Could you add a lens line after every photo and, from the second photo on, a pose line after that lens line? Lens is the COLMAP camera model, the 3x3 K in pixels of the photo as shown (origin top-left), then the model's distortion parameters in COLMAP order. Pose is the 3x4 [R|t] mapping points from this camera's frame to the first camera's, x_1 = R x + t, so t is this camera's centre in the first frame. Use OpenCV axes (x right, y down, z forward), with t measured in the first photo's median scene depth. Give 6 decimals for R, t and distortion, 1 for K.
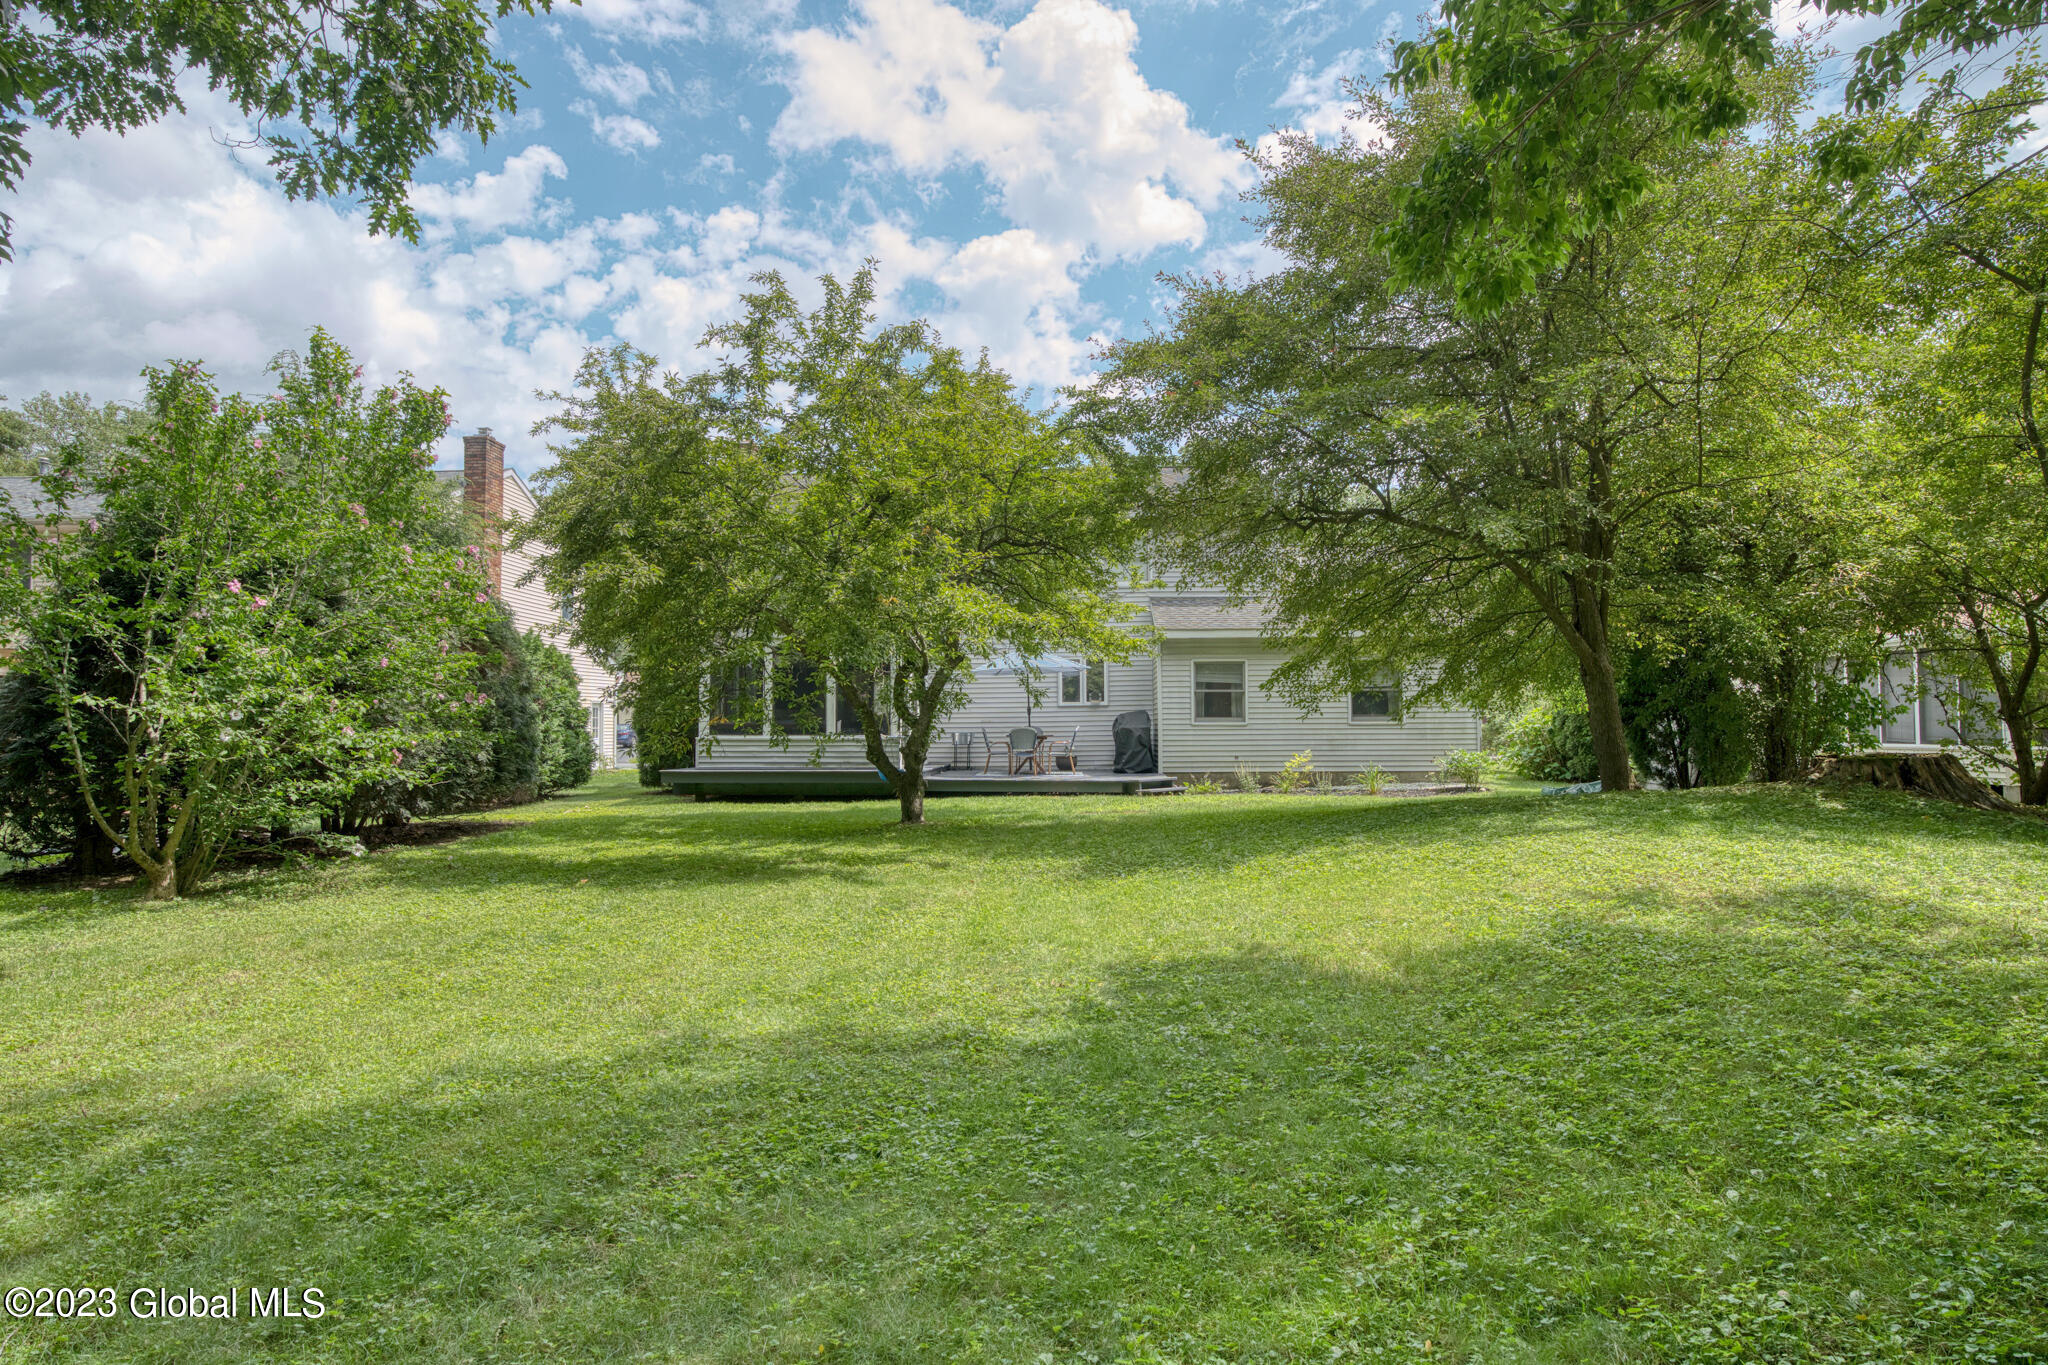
lens RADIAL K [[1131.4, 0, 1024.0], [0, 1131.4, 682.5], [0, 0, 1]] dist [-0.000771, -0.000105]
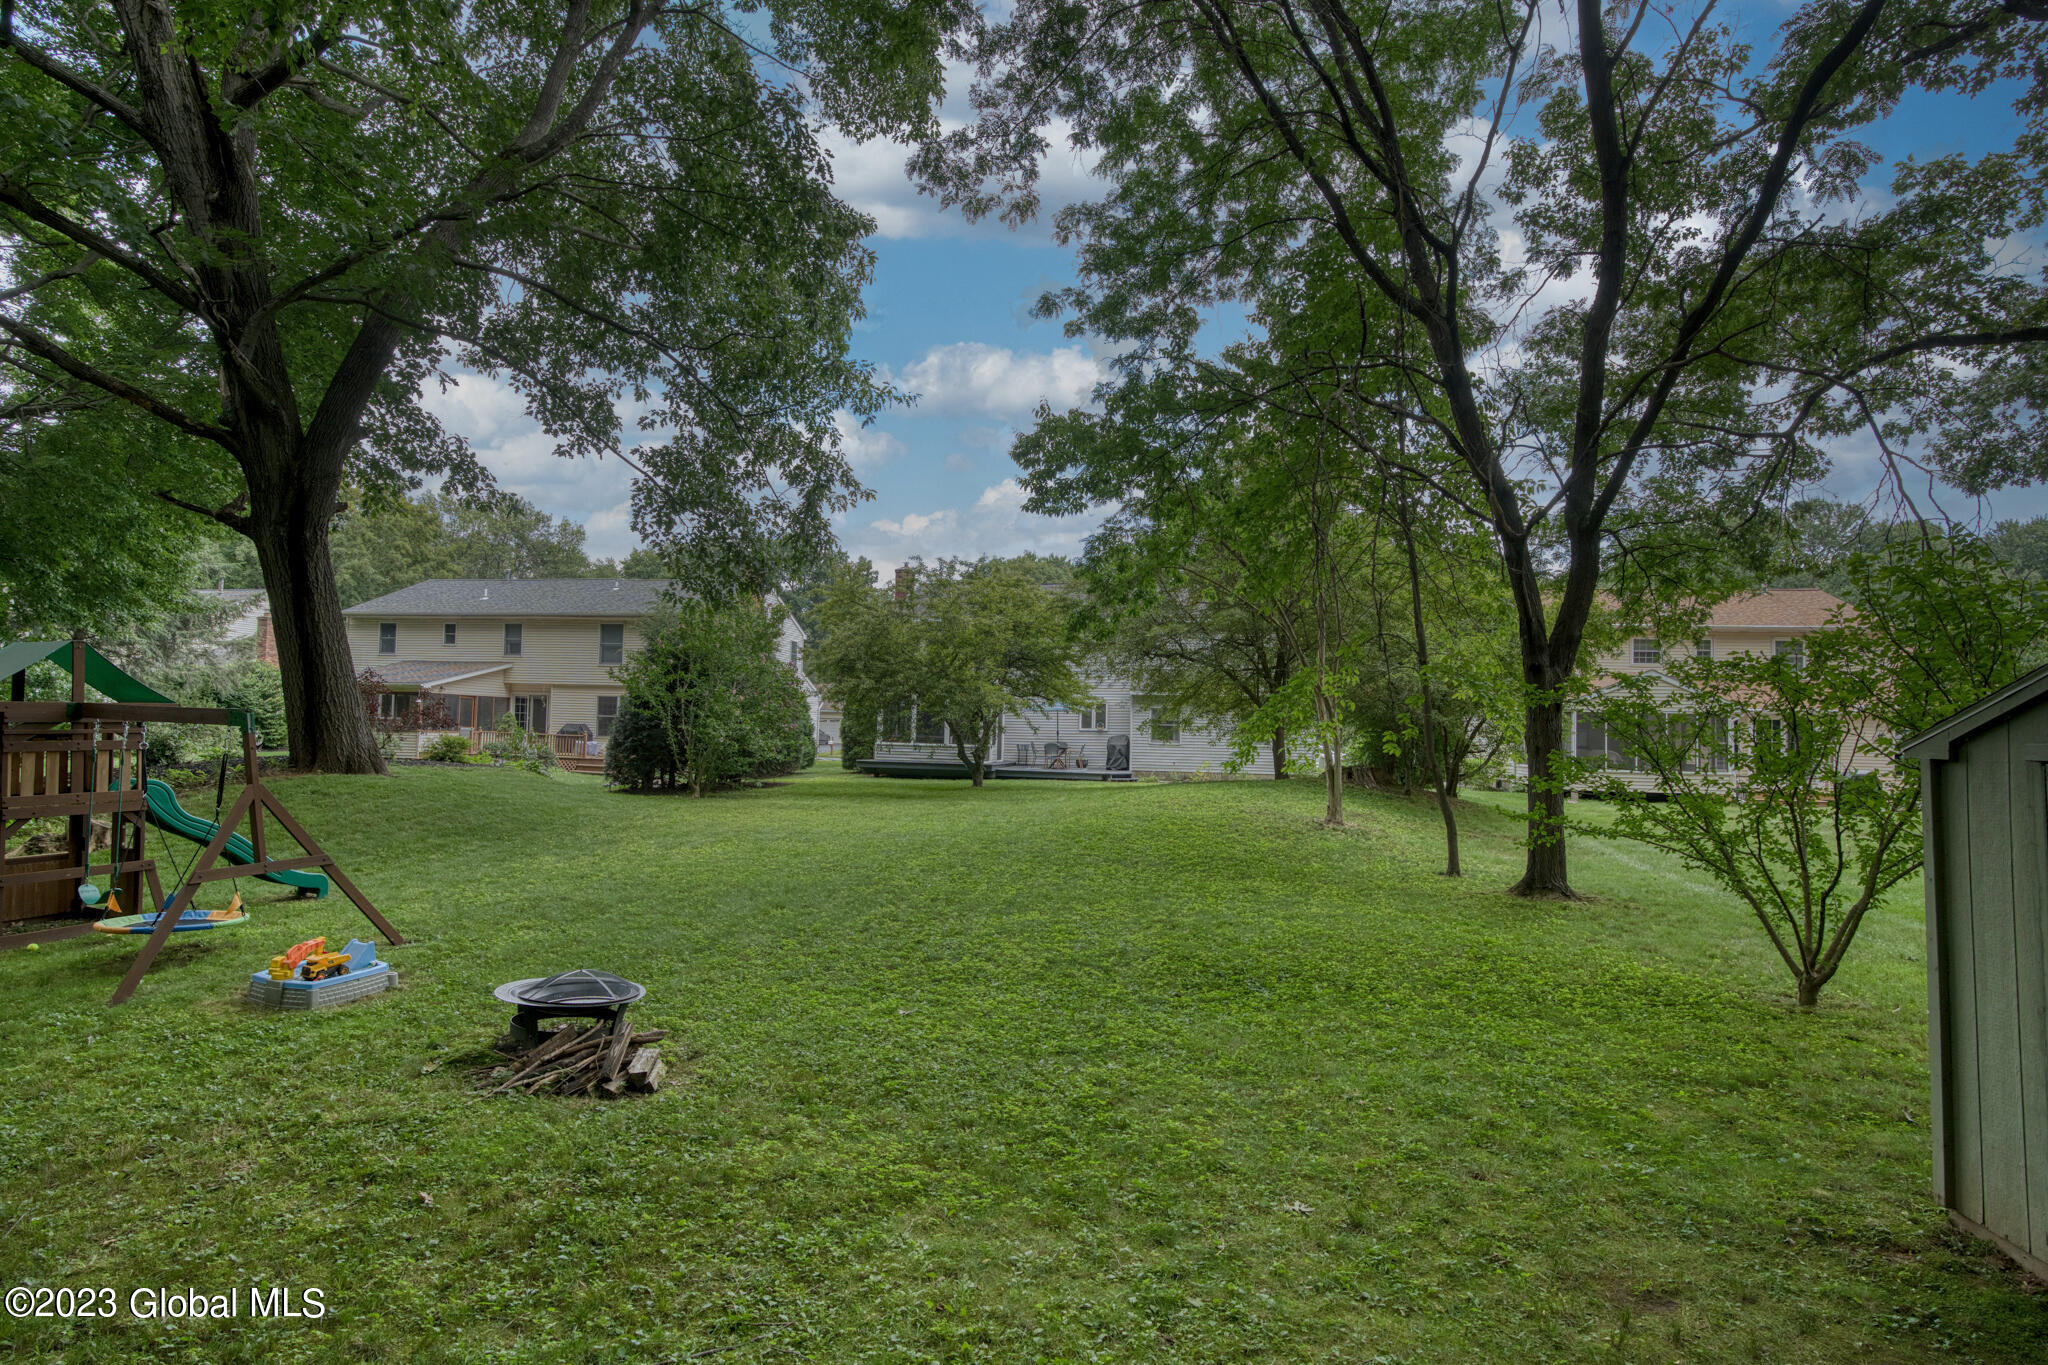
lens RADIAL K [[1078.3, 0, 1024.0], [0, 1078.3, 682.5], [0, 0, 1]] dist [0.000161, -0.000002]
pose [[0.992053, 0.020097, -0.124206, 0.209217], [-0.020881, 0.999769, -0.005006, -0.057569], [0.124077, 0.007560, 0.992244, -0.895248]]
